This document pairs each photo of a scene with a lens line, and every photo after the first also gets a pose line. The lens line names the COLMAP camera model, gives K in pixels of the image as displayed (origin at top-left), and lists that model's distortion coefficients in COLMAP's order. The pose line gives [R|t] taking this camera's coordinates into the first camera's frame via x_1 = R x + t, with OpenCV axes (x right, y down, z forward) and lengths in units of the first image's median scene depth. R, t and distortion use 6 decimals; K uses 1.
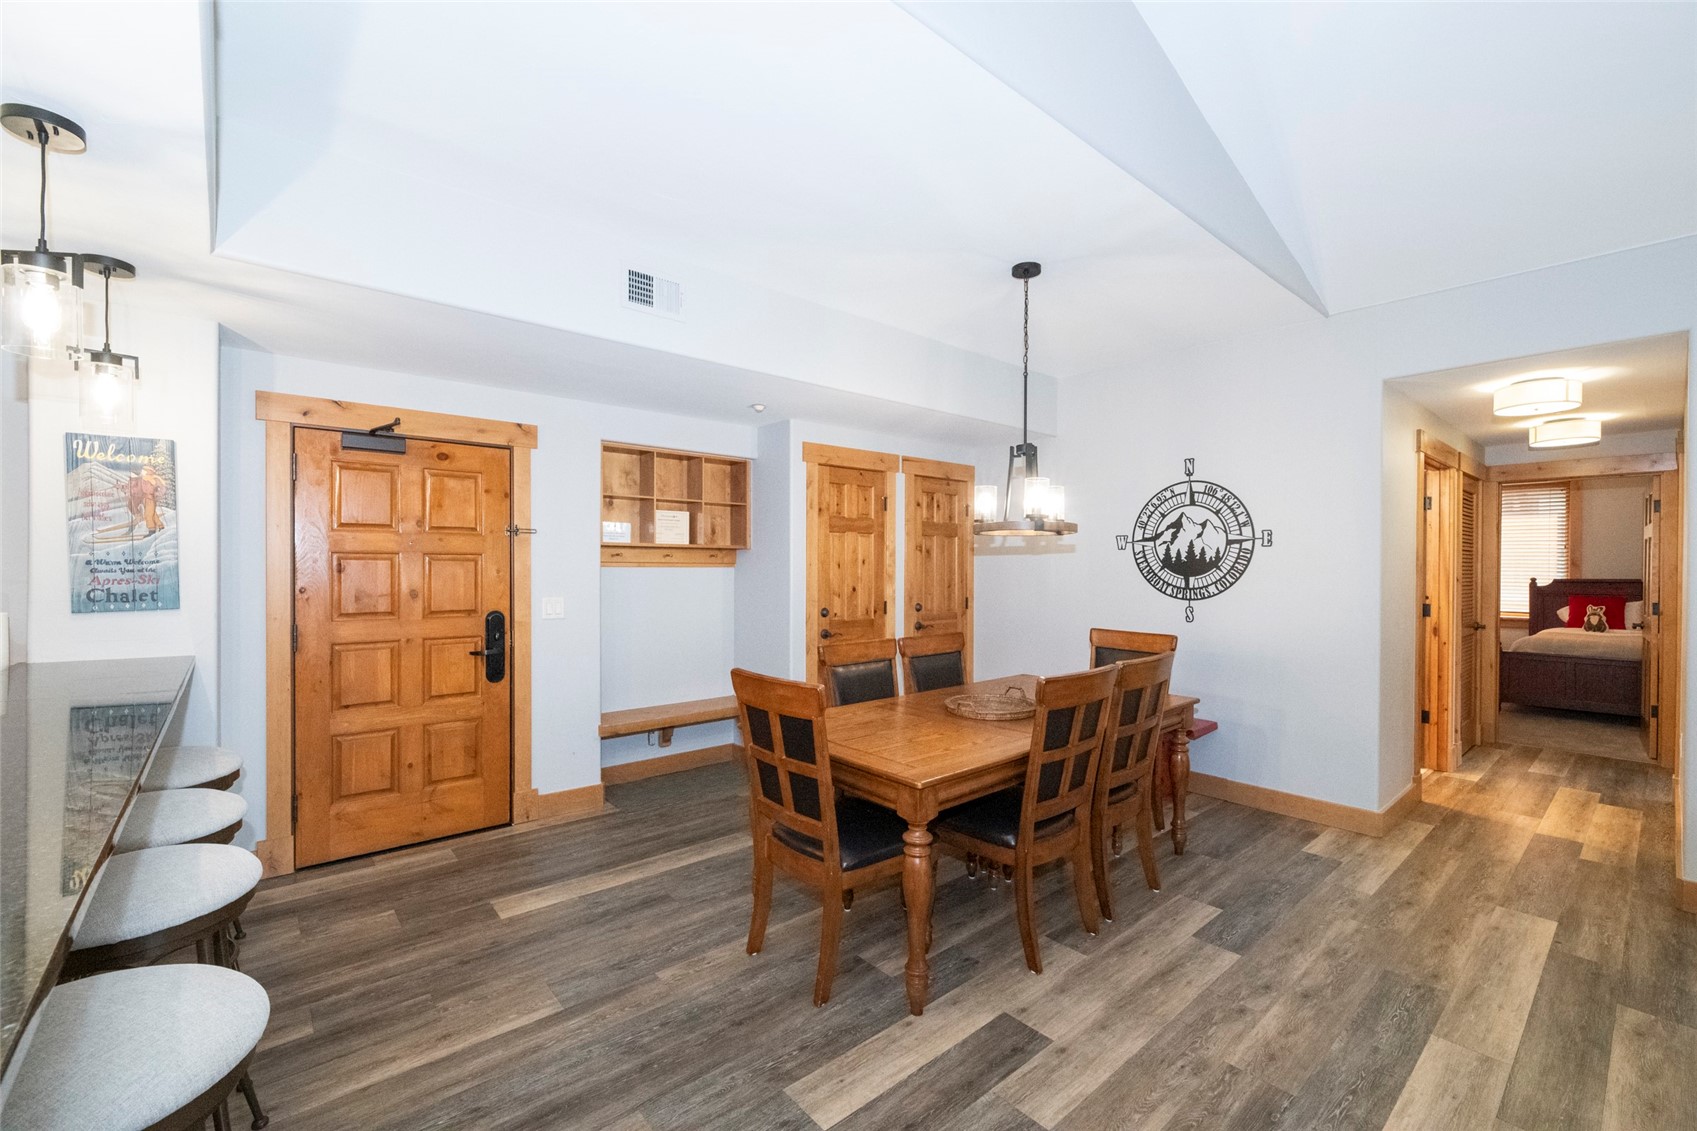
lens RADIAL K [[705.3, 0, 847.1], [0, 705.3, 571.1], [0, 0, 1]] dist [-0.001956, -0.000863]
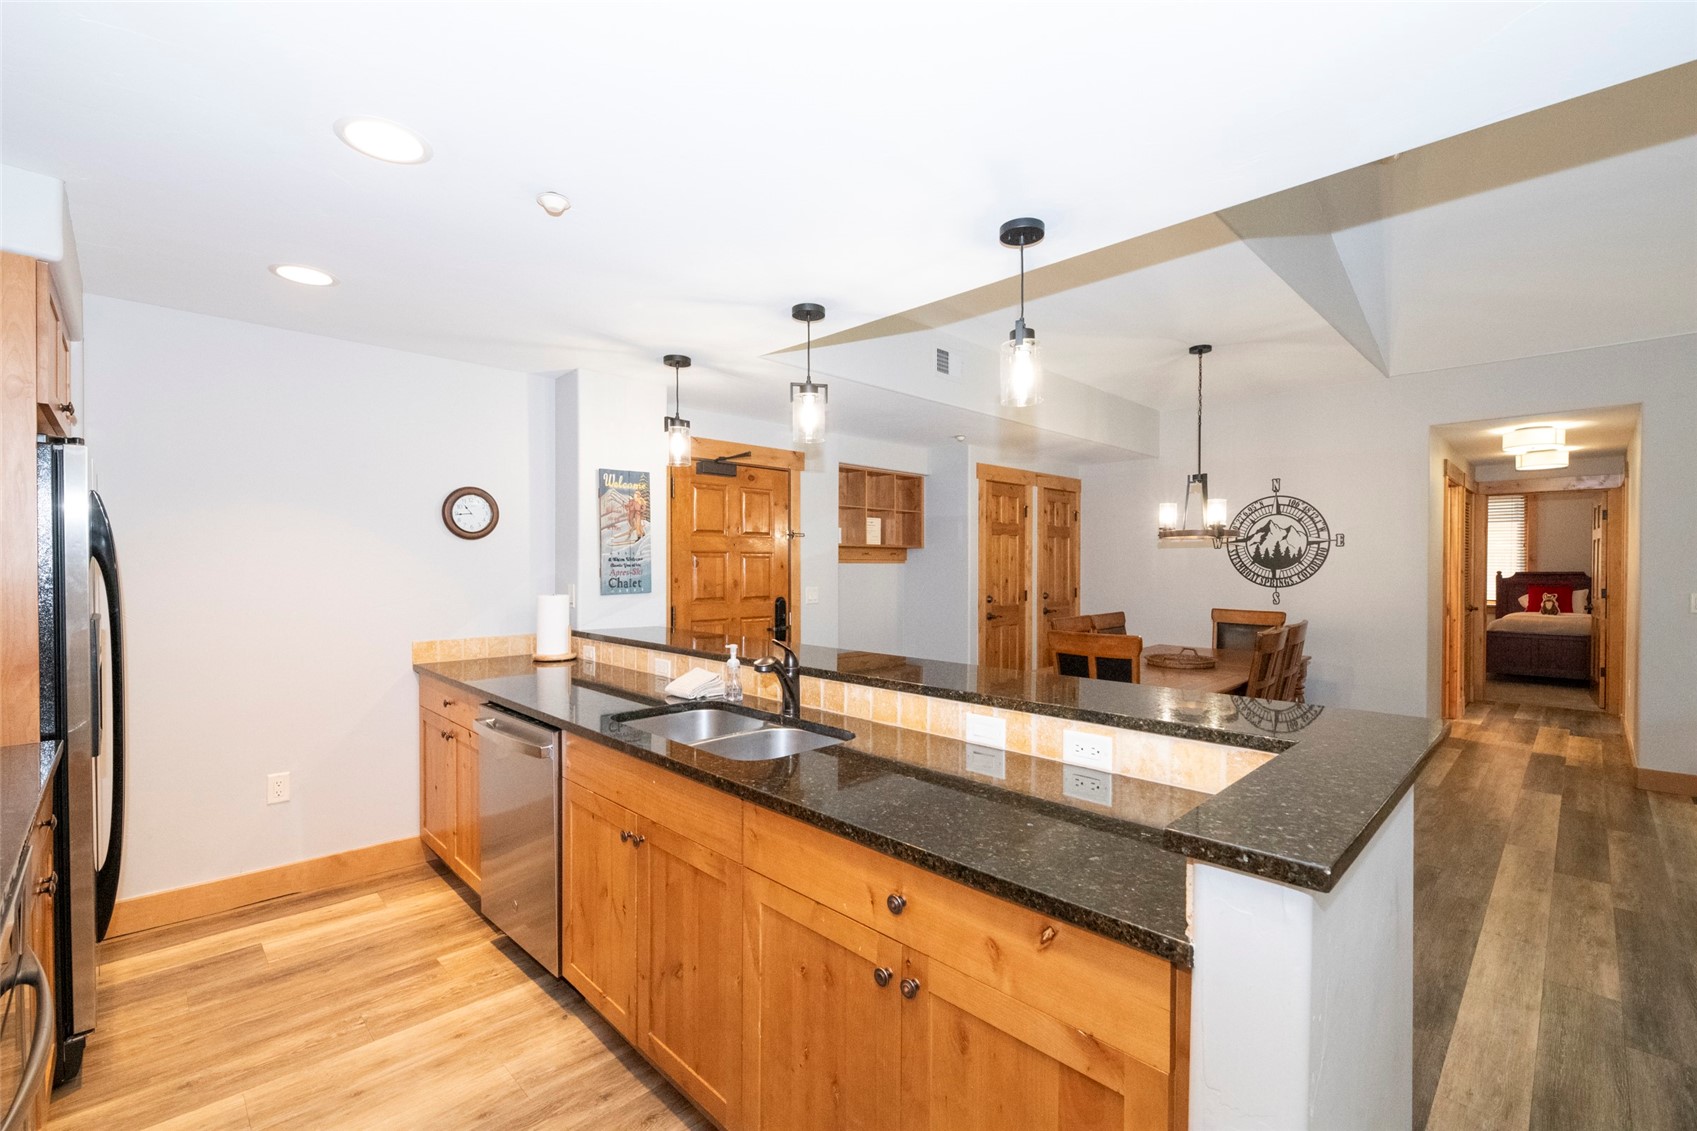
lens RADIAL K [[727.4, 0, 845.1], [0, 727.4, 571.1], [0, 0, 1]] dist [-0.001547, -0.000655]
pose [[0.997591, -0.002936, 0.069301, -0.415056], [0.002703, 0.999990, 0.003455, 0.004375], [-0.069311, -0.003260, 0.997590, -0.294506]]
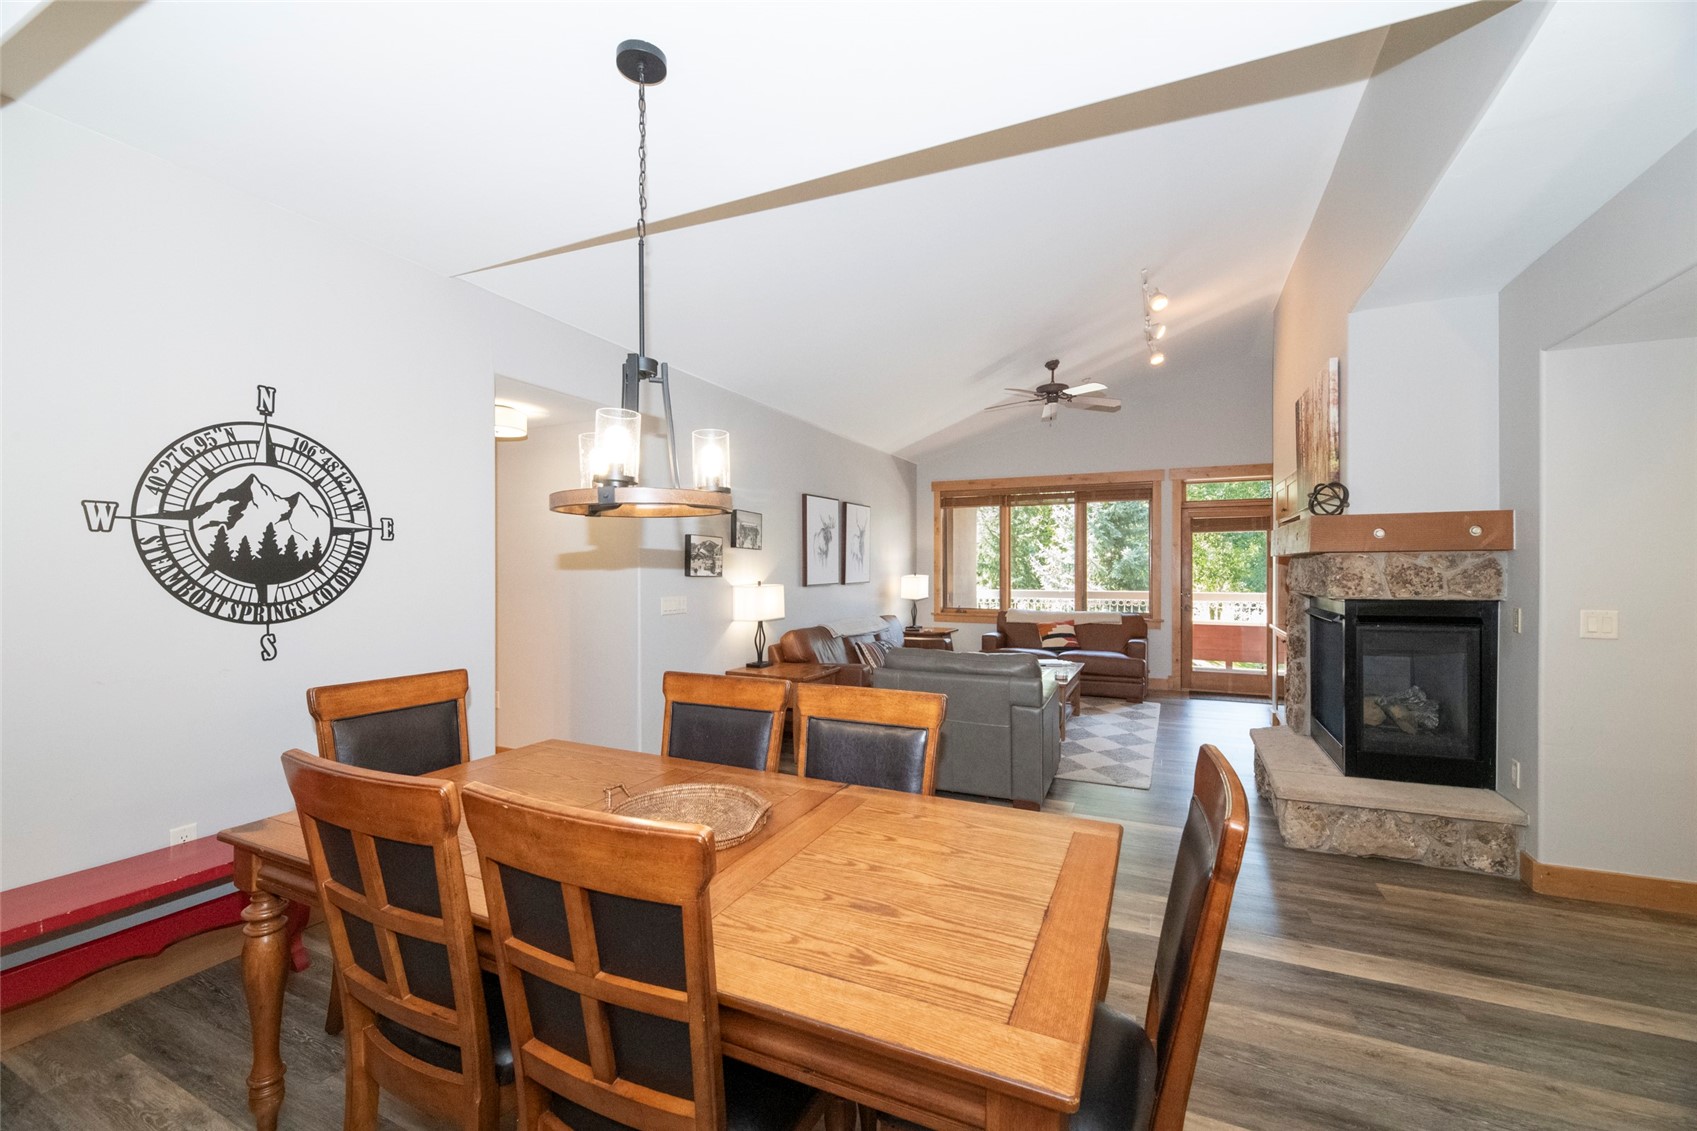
lens RADIAL K [[691.7, 0, 848.5], [0, 691.7, 565.5], [0, 0, 1]] dist [0.000741, -0.000449]
pose [[-0.414883, 0.000579, 0.909875, -0.259915], [0.005036, 0.999986, 0.001660, -0.006752], [-0.909861, 0.005271, -0.414880, 0.820508]]
